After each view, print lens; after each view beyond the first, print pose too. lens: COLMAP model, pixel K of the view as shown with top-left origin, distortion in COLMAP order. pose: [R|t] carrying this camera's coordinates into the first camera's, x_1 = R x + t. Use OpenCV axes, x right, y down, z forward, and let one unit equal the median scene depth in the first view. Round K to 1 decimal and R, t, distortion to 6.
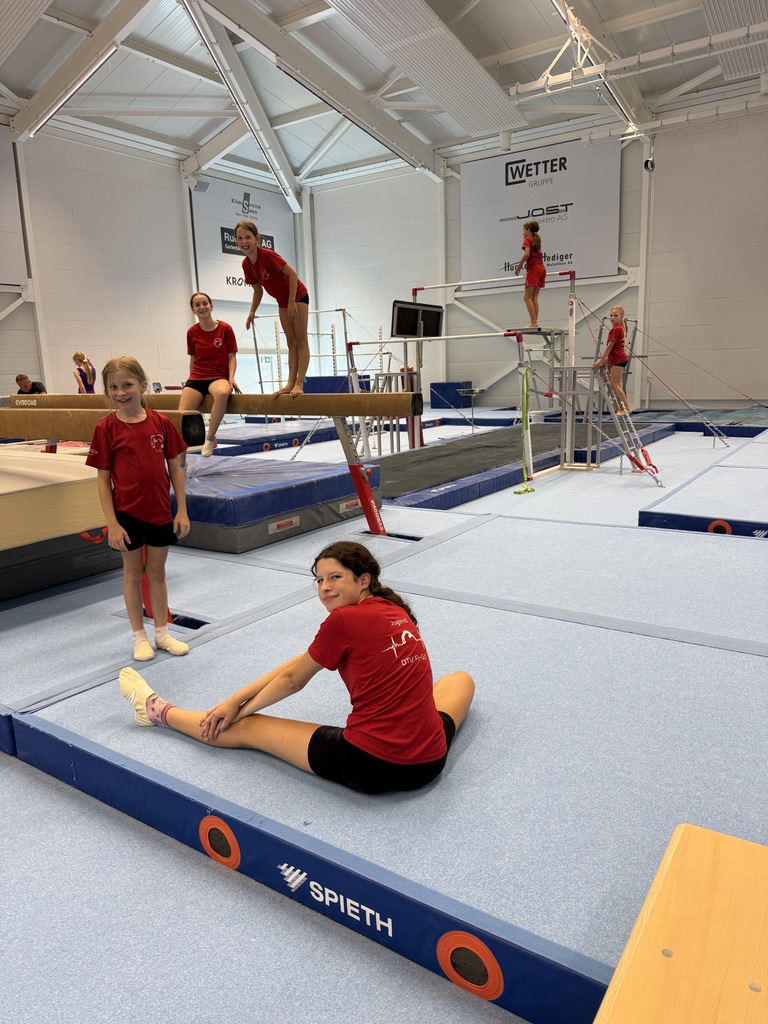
lens RADIAL K [[712.5, 0, 384.0], [0, 712.5, 512.0], [0, 0, 1]] dist [0.080286, -0.116140]
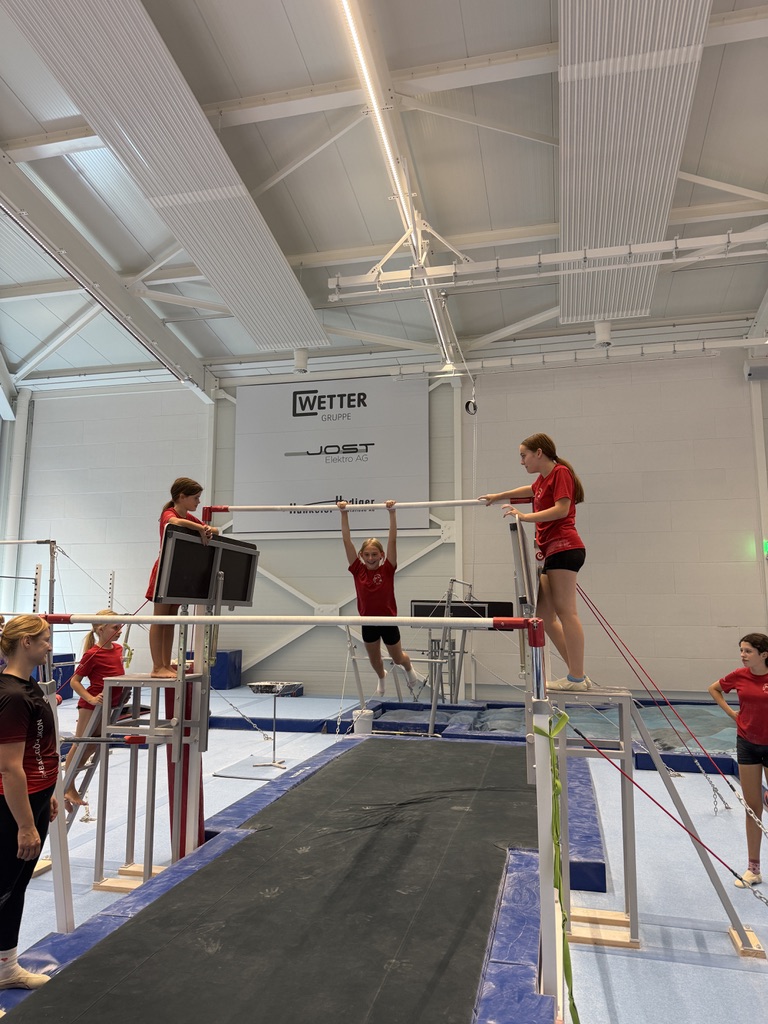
lens RADIAL K [[712.5, 0, 384.0], [0, 712.5, 512.0], [0, 0, 1]] dist [0.080286, -0.116140]
pose [[0.934569, 0.083923, 0.345742, -0.007800], [0.037509, 0.943124, -0.330318, -0.077853], [-0.353799, 0.321674, 0.878267, 0.291236]]
